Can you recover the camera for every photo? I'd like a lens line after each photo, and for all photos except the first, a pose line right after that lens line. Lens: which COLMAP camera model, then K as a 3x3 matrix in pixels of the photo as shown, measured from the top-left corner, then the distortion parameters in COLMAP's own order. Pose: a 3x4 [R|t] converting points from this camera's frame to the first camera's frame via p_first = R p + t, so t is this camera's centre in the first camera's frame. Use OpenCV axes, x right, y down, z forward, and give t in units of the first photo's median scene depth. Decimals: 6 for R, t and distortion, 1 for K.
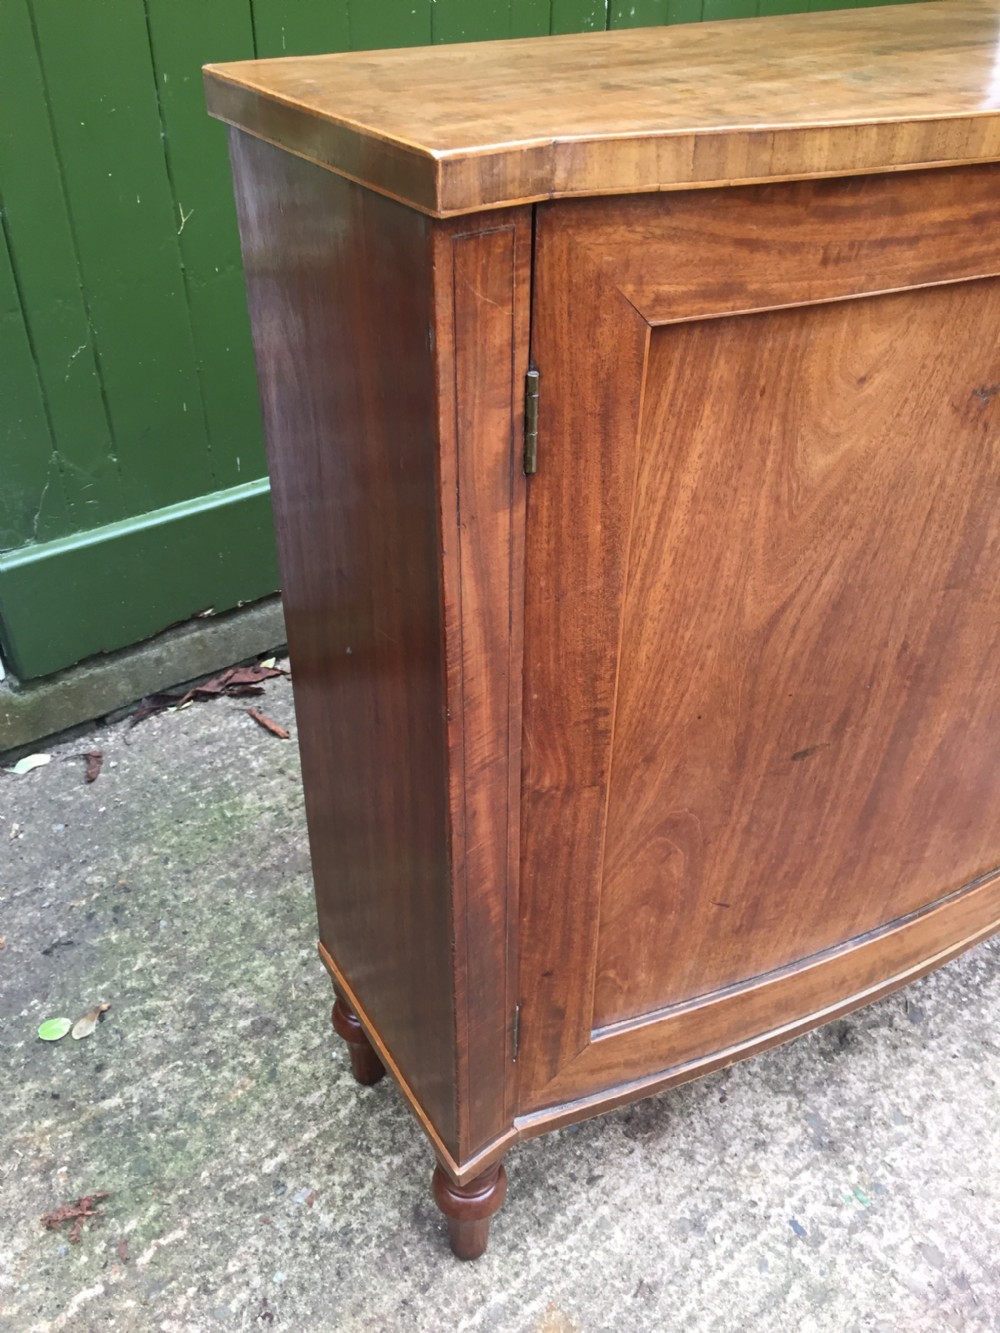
lens RADIAL K [[1142.0, 0, 503.3], [0, 1142.0, 670.0], [0, 0, 1]] dist [0.072699, -0.095729]
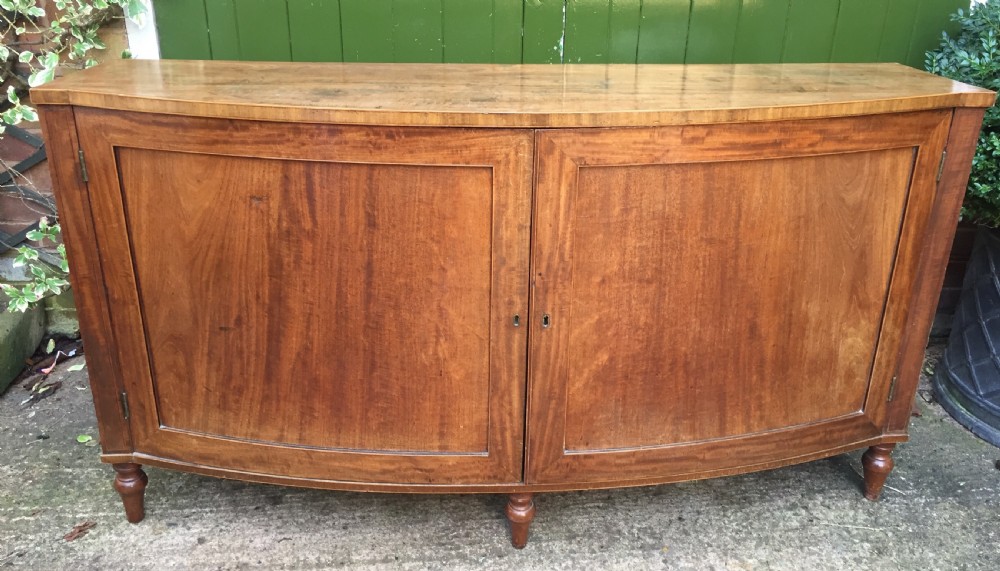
lens RADIAL K [[877.2, 0, 506.1], [0, 877.2, 267.7], [0, 0, 1]] dist [0.059171, -0.044167]
pose [[0.816755, 0.238561, -0.525356, 1.731402], [-0.339639, 0.934842, -0.103519, -0.061269], [0.466429, 0.262981, 0.844562, -0.380946]]
